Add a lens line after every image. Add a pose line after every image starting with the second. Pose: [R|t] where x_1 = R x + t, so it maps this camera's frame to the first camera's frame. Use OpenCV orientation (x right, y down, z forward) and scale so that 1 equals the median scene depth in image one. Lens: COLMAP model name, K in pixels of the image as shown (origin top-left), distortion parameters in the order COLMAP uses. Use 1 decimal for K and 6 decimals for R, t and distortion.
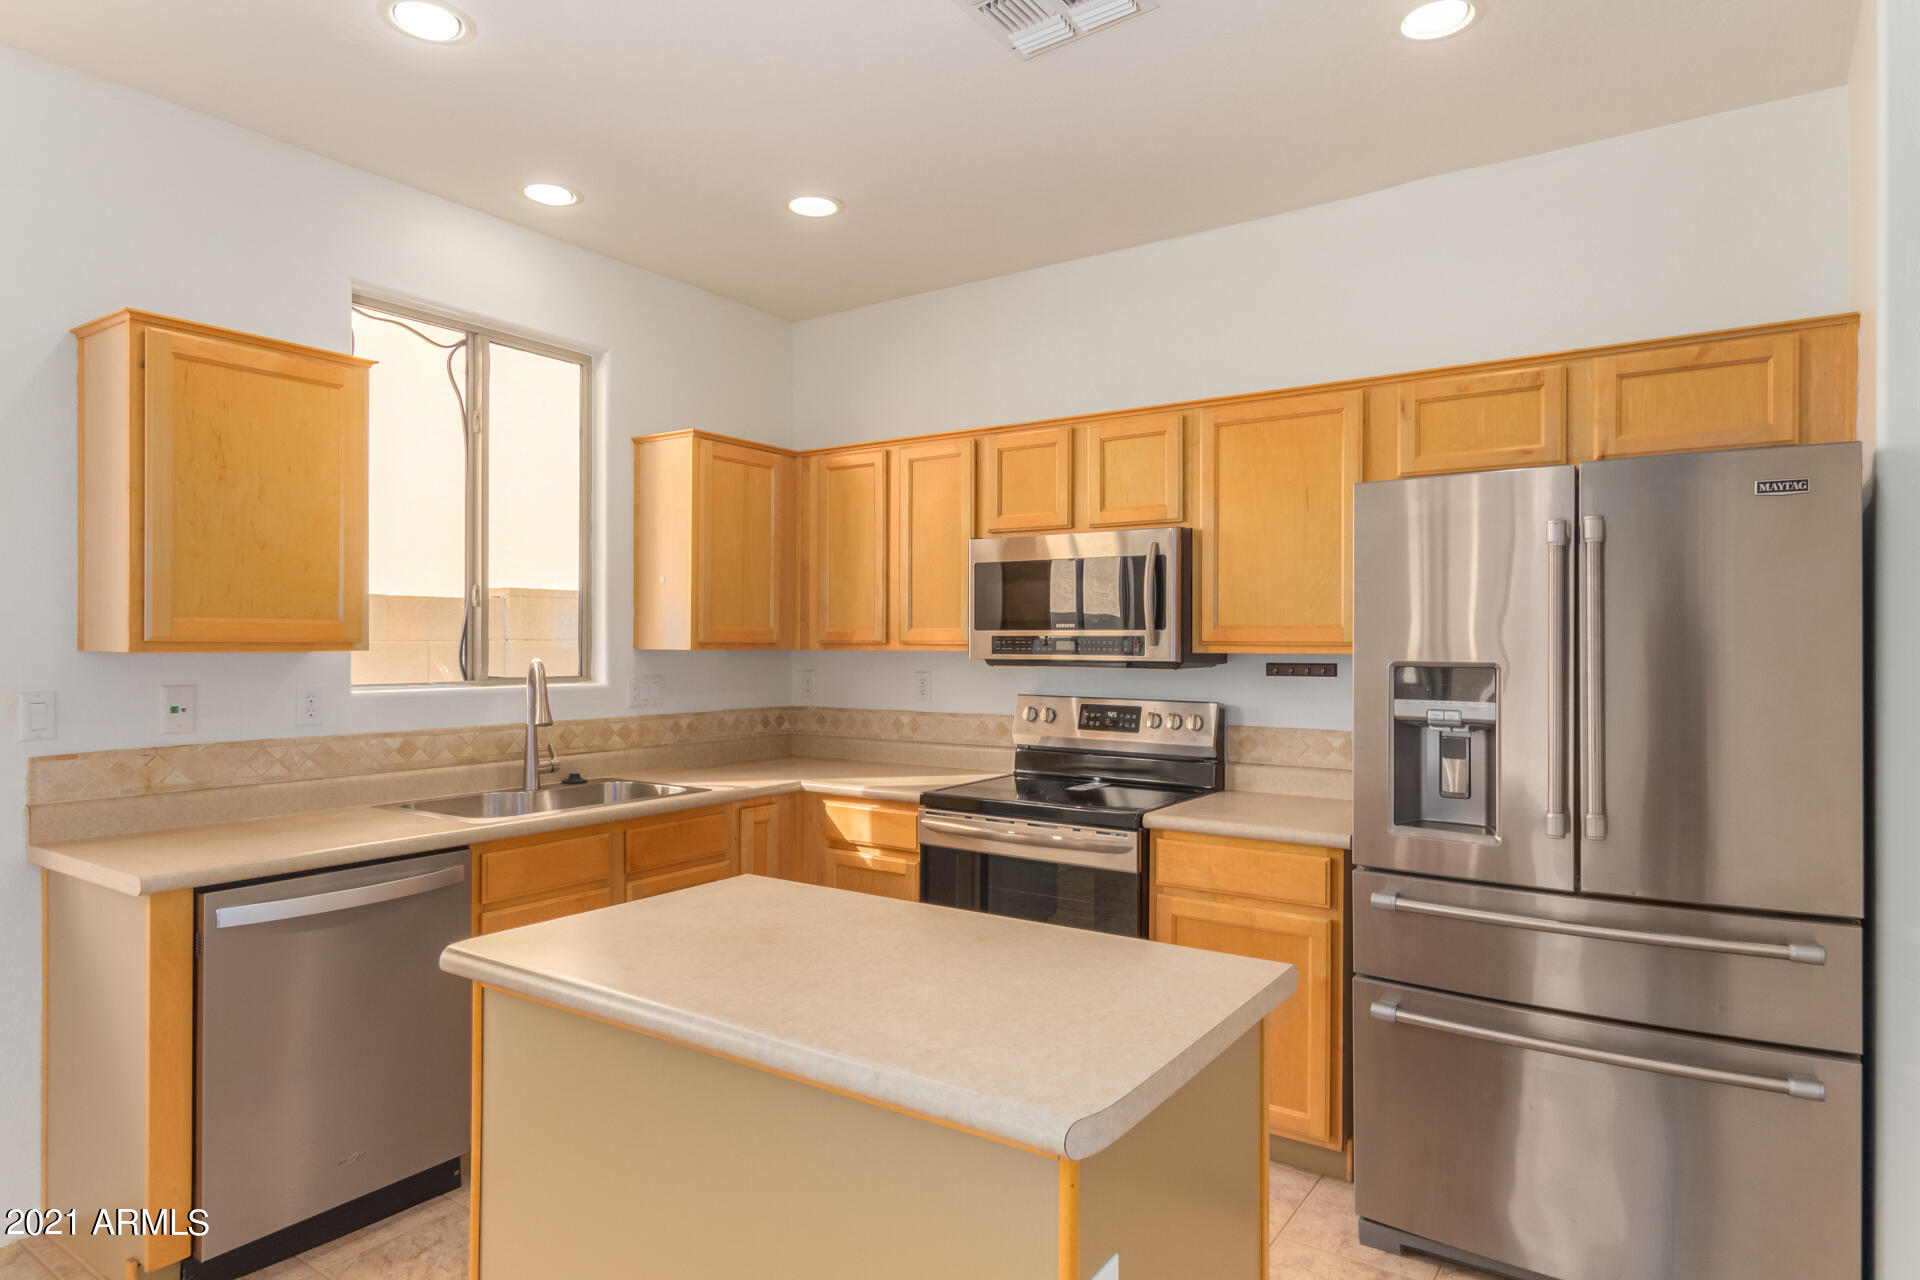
lens RADIAL K [[1103.5, 0, 960.0], [0, 1103.5, 640.0], [0, 0, 1]] dist [0.010647, 0.000178]
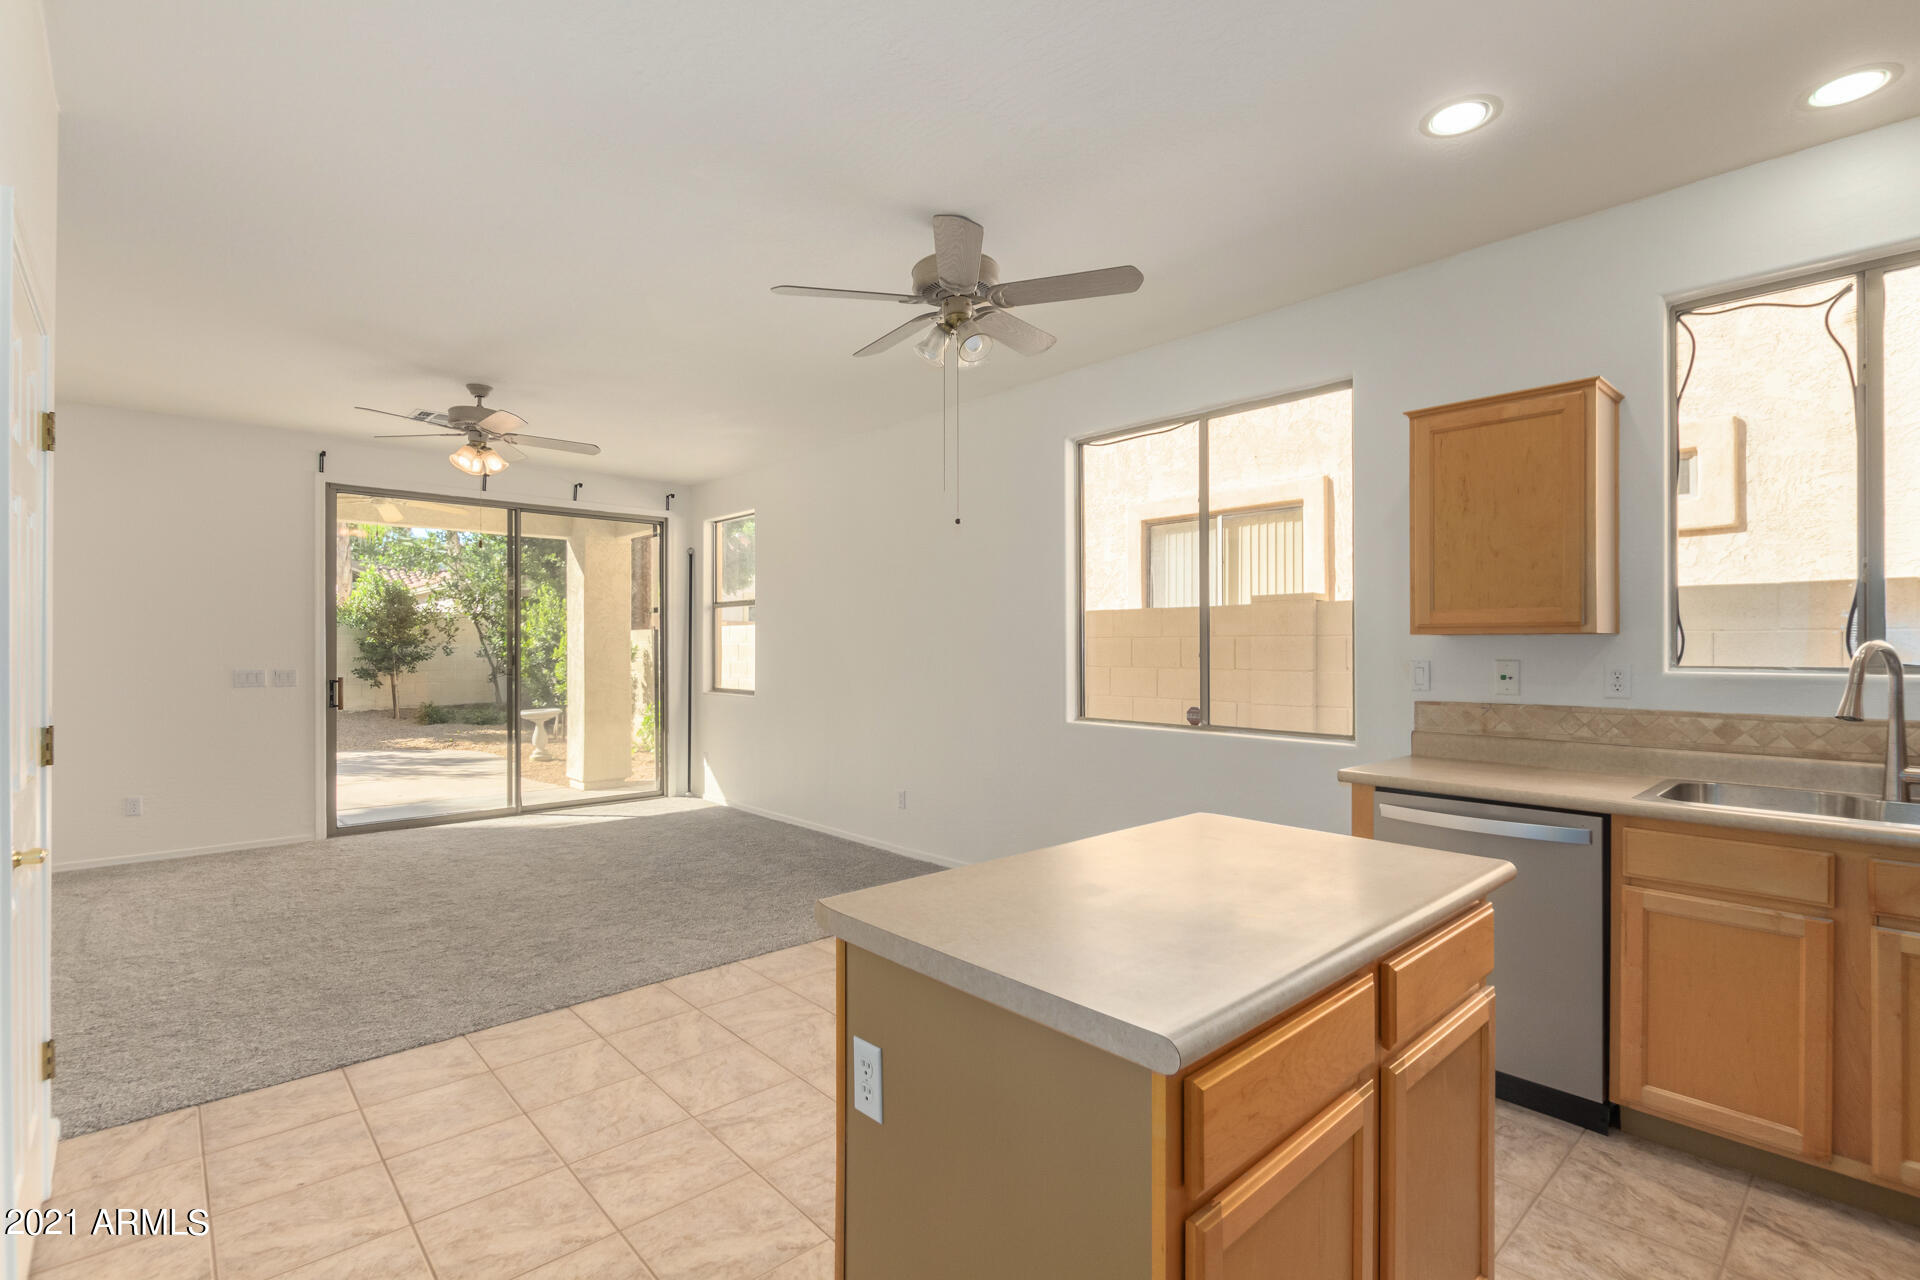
lens RADIAL K [[881.1, 0, 958.7], [0, 881.1, 642.7], [0, 0, 1]] dist [0.011006, -0.008804]
pose [[-0.229106, -0.008512, -0.973364, 0.442261], [0.001337, 0.999958, -0.009059, 0.024452], [0.973401, -0.003377, -0.229085, 0.506135]]
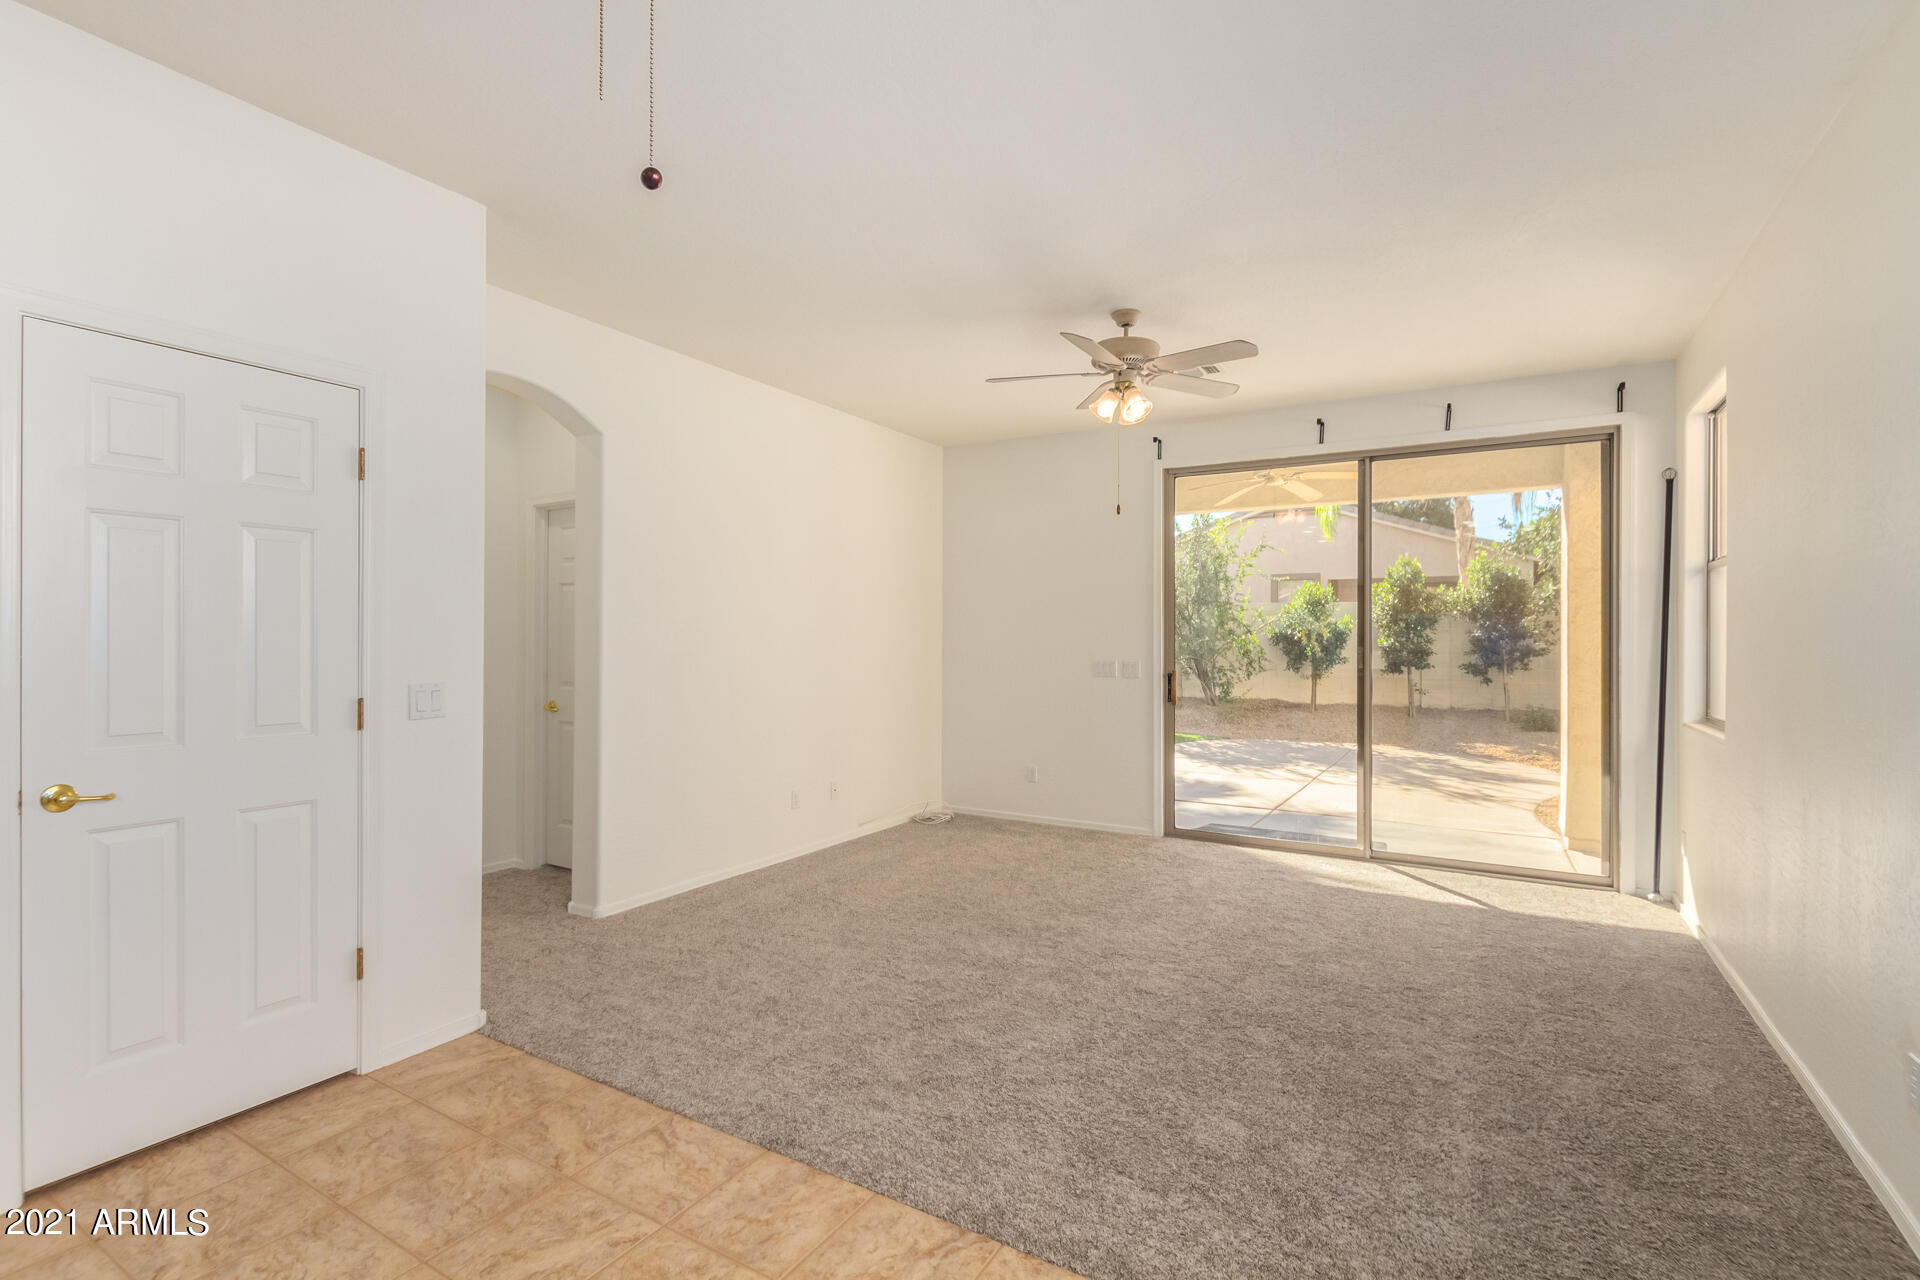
lens RADIAL K [[881.1, 0, 958.7], [0, 881.1, 642.7], [0, 0, 1]] dist [0.011006, -0.008804]
pose [[-0.998078, -0.008605, -0.061370, -0.513496], [-0.008799, 0.999957, 0.002900, 0.020656], [0.061343, 0.003434, -0.998111, 0.552408]]
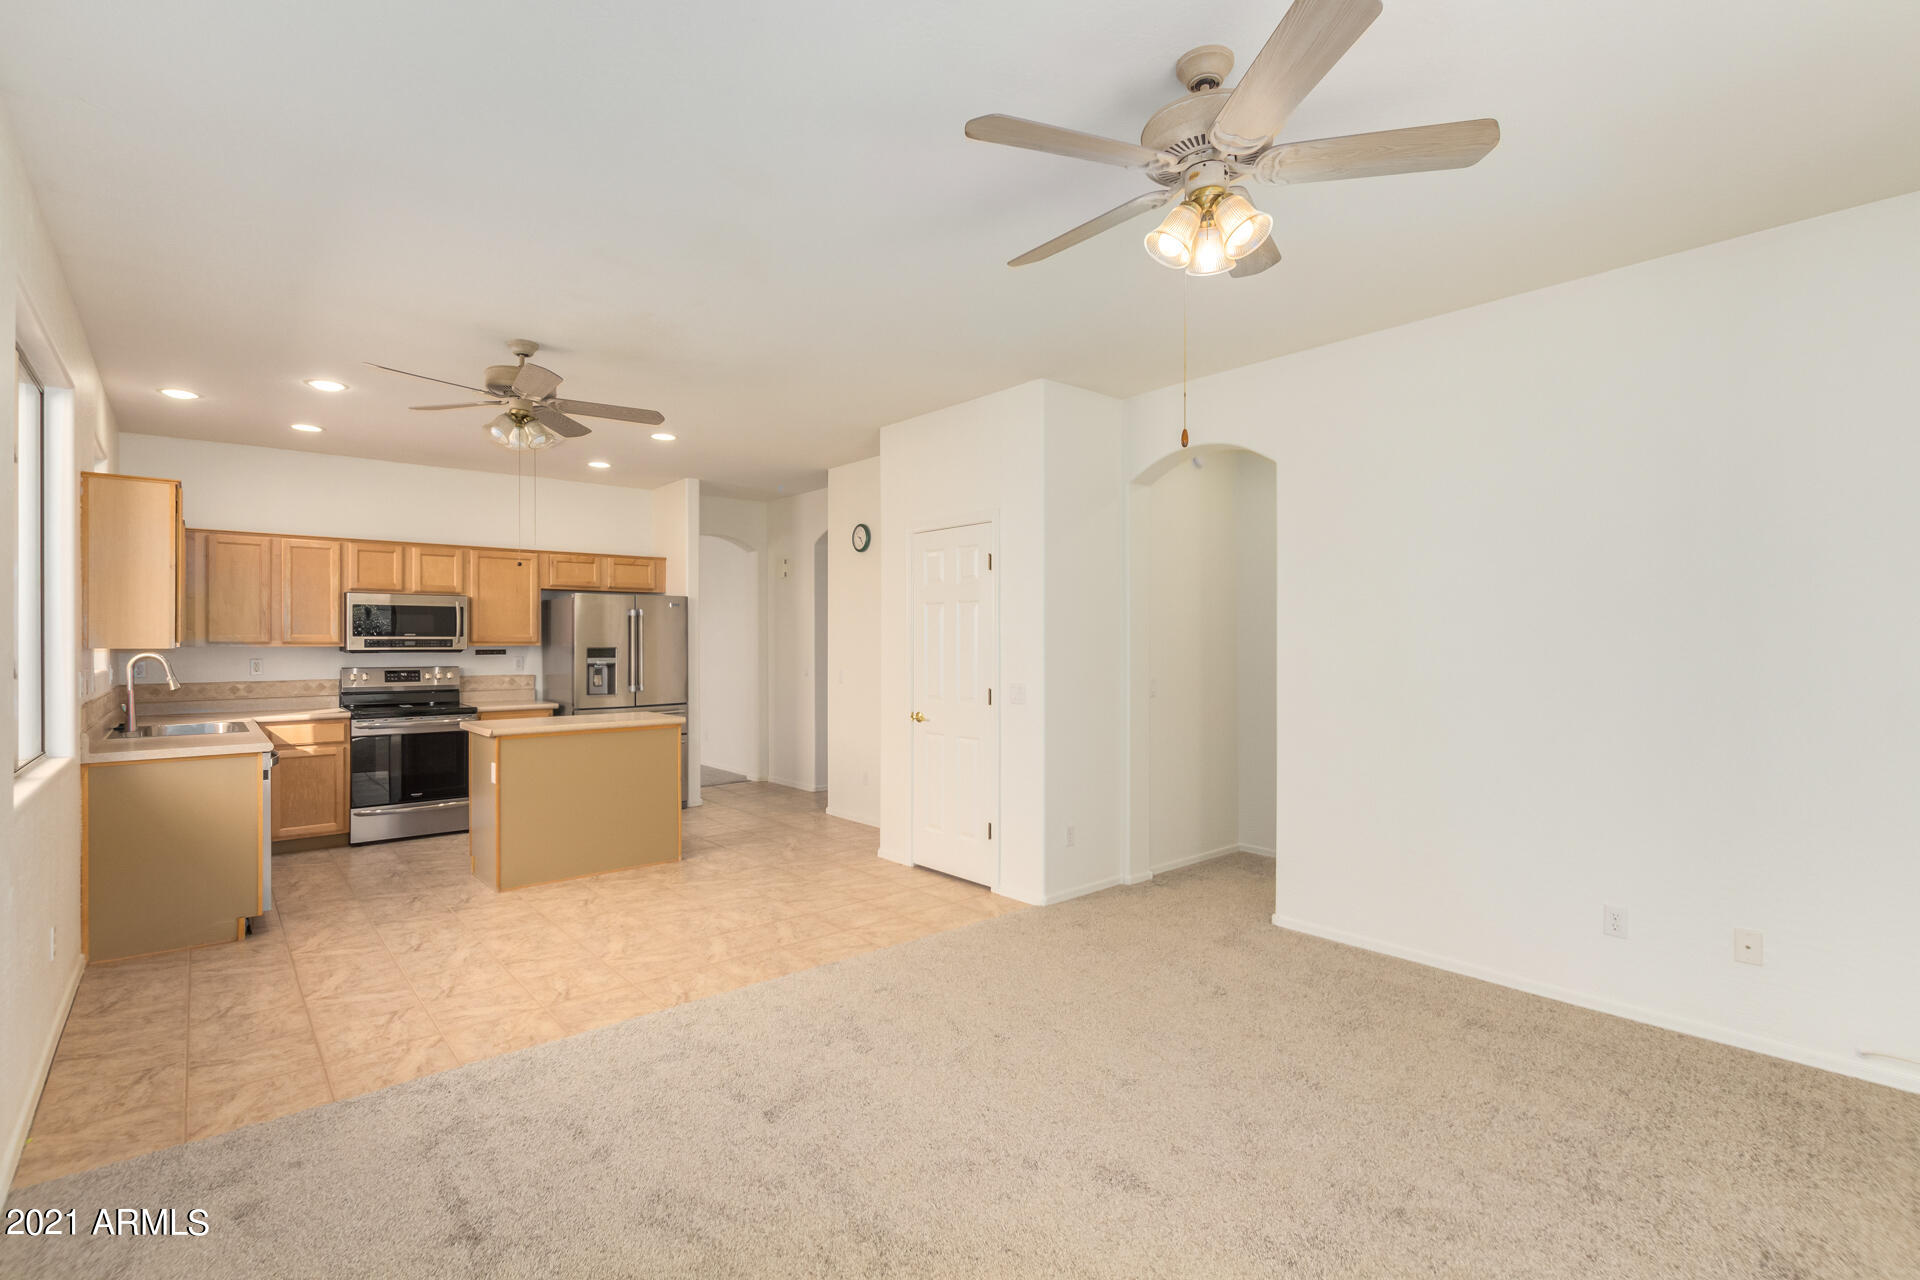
lens RADIAL K [[881.1, 0, 958.7], [0, 881.1, 642.7], [0, 0, 1]] dist [0.011006, -0.008804]
pose [[0.255753, -0.004792, 0.966730, -1.465112], [-0.000040, 0.999988, 0.004968, -0.005730], [-0.966742, -0.001309, 0.255750, -0.600687]]
